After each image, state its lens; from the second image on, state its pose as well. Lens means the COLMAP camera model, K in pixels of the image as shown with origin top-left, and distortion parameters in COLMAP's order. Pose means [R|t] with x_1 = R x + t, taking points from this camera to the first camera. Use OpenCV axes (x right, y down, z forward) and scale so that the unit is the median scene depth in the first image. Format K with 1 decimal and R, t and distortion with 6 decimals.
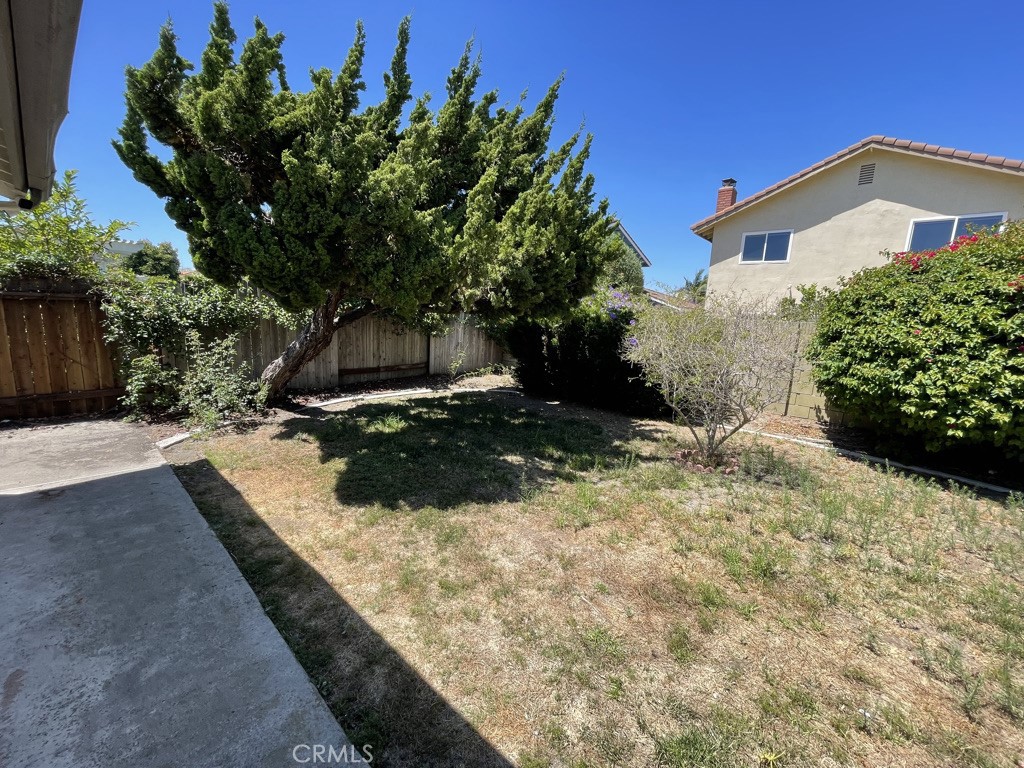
lens RADIAL K [[413.7, 0, 508.0], [0, 413.7, 383.6], [0, 0, 1]] dist [0.001234, 0.000397]
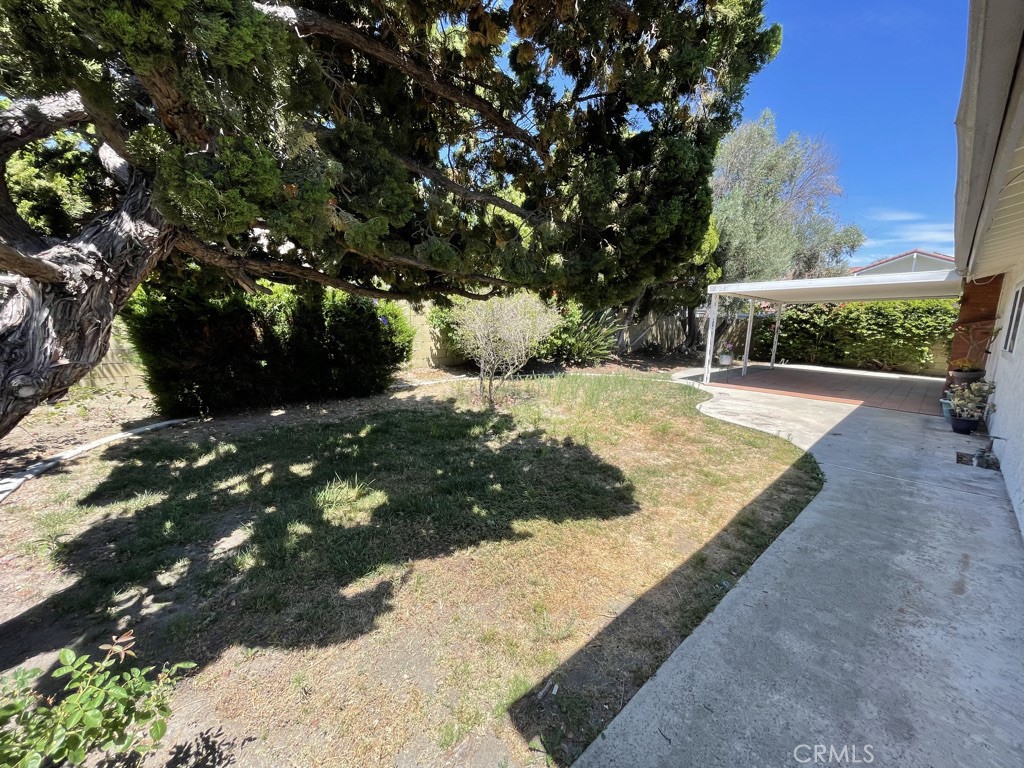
lens RADIAL K [[413.7, 0, 508.0], [0, 413.7, 383.6], [0, 0, 1]] dist [0.001234, 0.000397]
pose [[0.088230, -0.222429, 0.970948, -1.407847], [0.134039, 0.968536, 0.209696, -0.263718], [-0.987040, 0.111644, 0.115268, 1.249713]]
